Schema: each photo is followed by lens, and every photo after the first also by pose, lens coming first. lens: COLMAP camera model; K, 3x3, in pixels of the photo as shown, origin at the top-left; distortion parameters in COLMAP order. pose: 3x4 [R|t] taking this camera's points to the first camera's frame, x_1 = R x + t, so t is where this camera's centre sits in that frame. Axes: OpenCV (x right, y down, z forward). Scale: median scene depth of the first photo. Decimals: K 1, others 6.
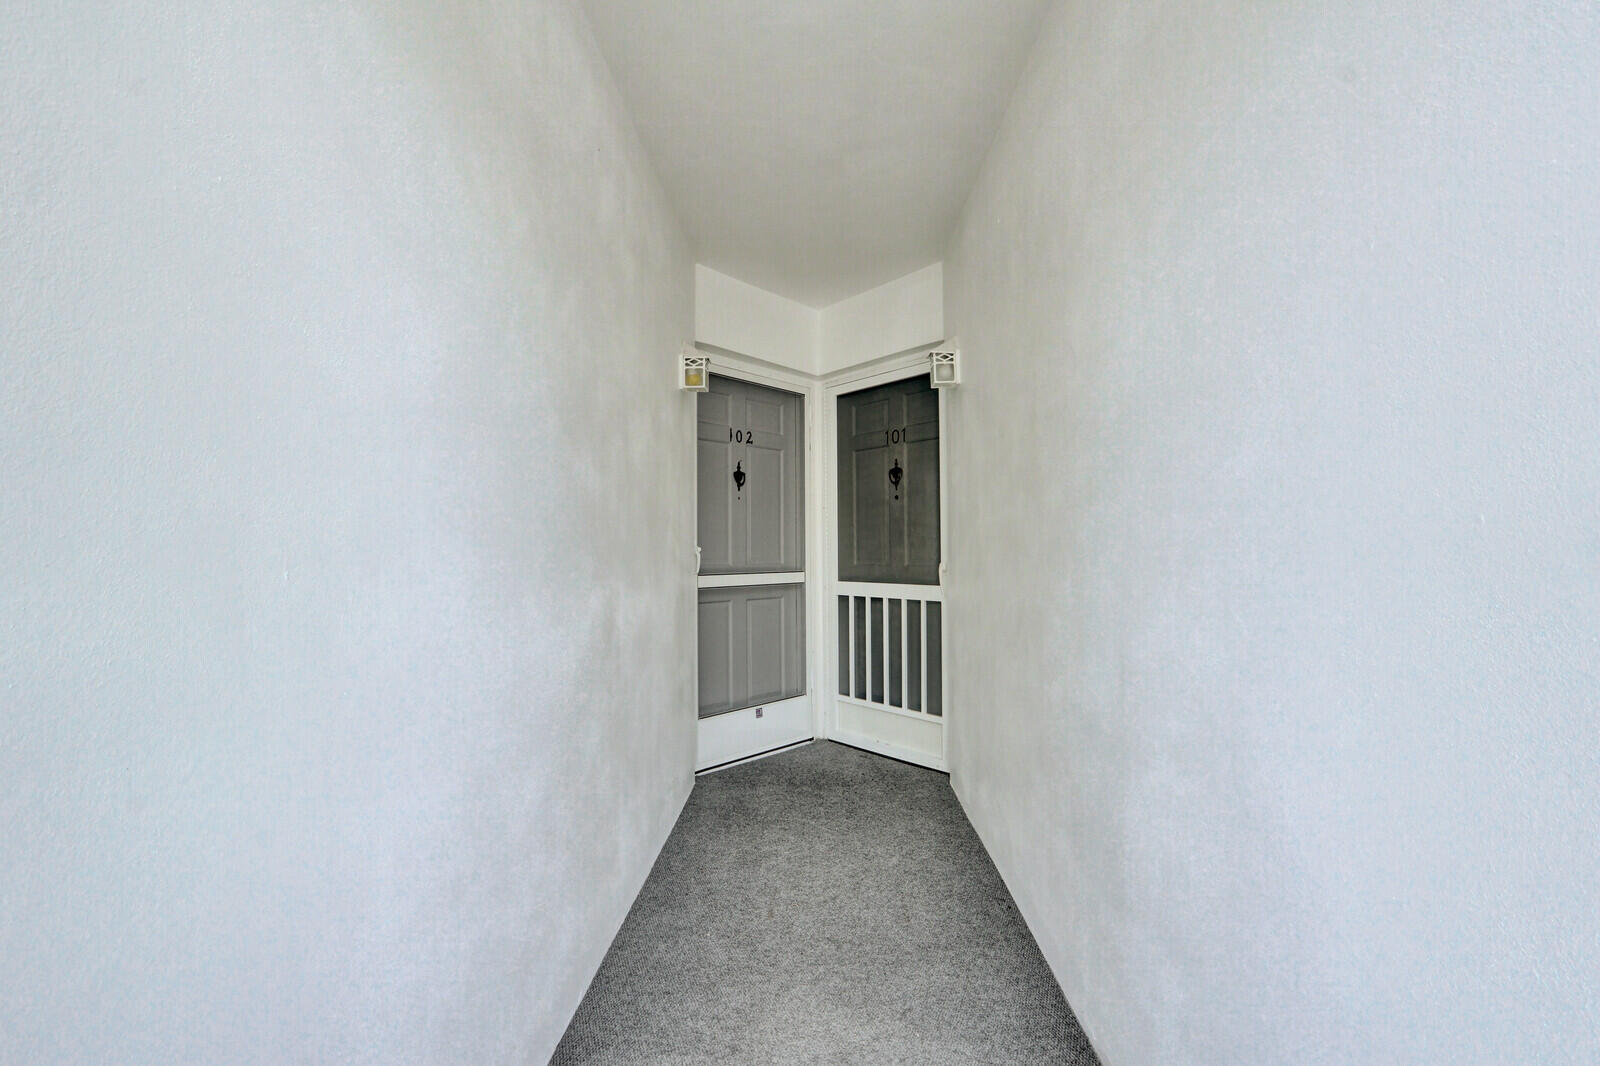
lens RADIAL K [[780.2, 0, 795.4], [0, 780.2, 565.5], [0, 0, 1]] dist [-0.014184, 0.000385]
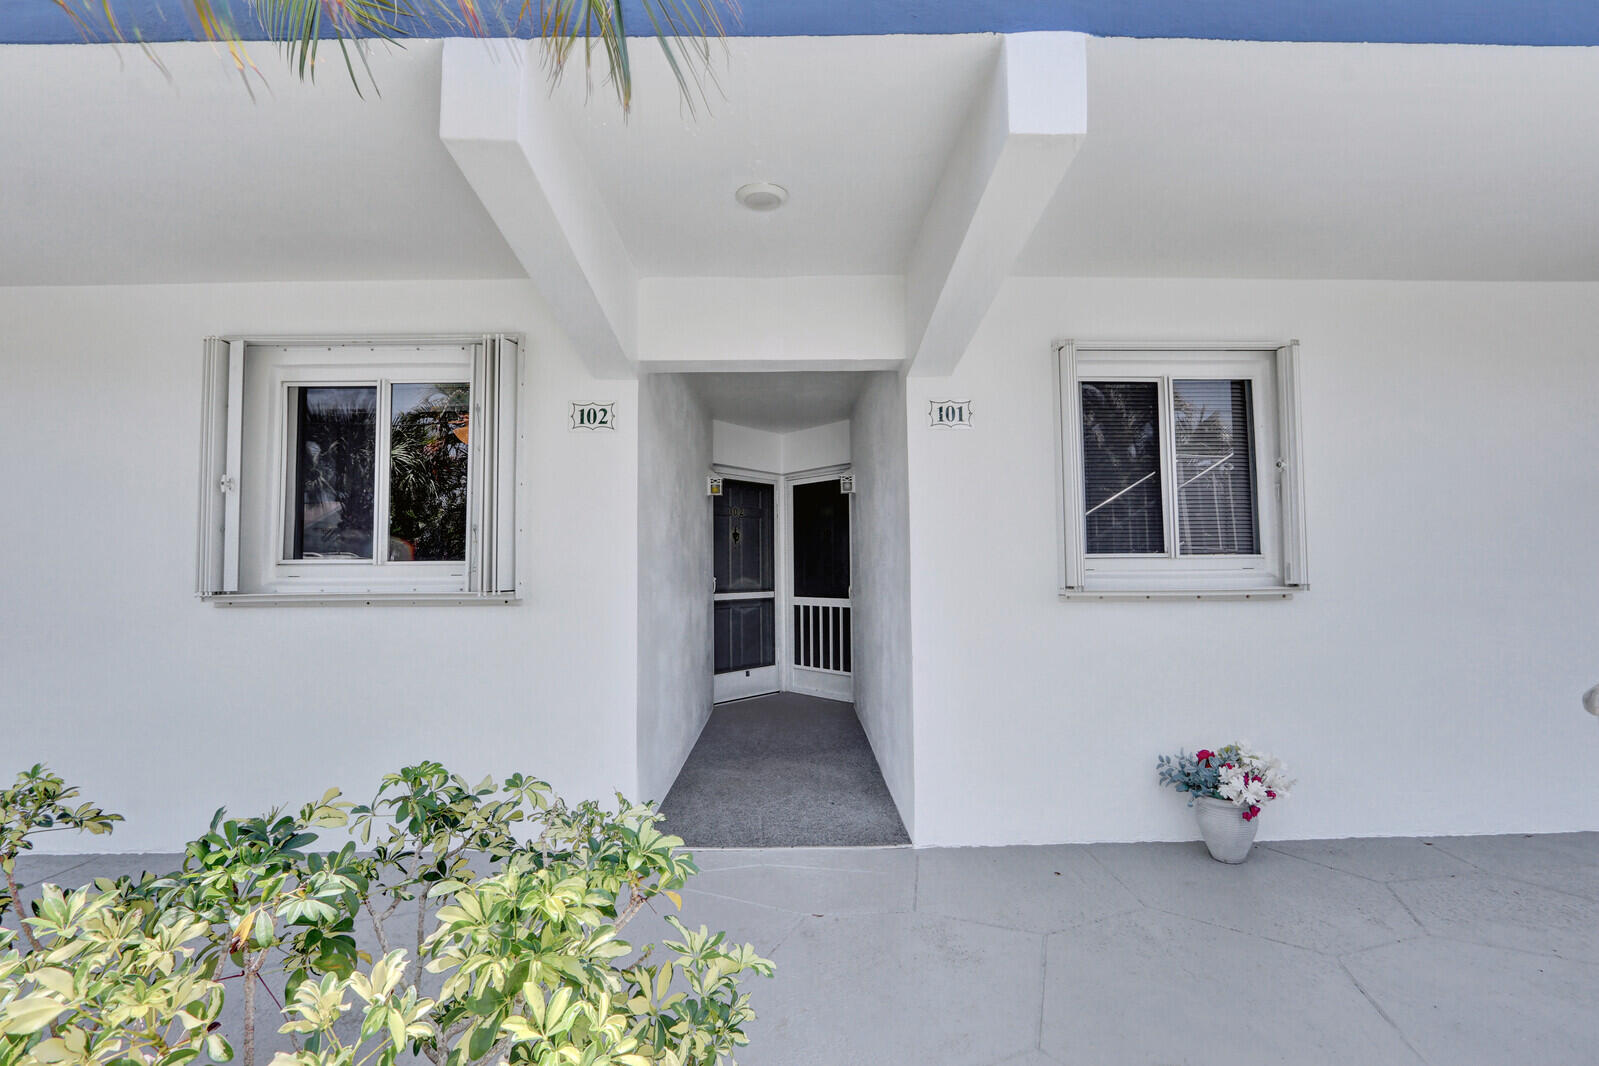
lens RADIAL K [[779.7, 0, 794.9], [0, 779.7, 565.4], [0, 0, 1]] dist [-0.014184, 0.000385]
pose [[0.999394, -0.001495, 0.034784, -0.001735], [0.002275, 0.999747, -0.022390, -0.011009], [-0.034742, 0.022456, 0.999144, -0.740360]]
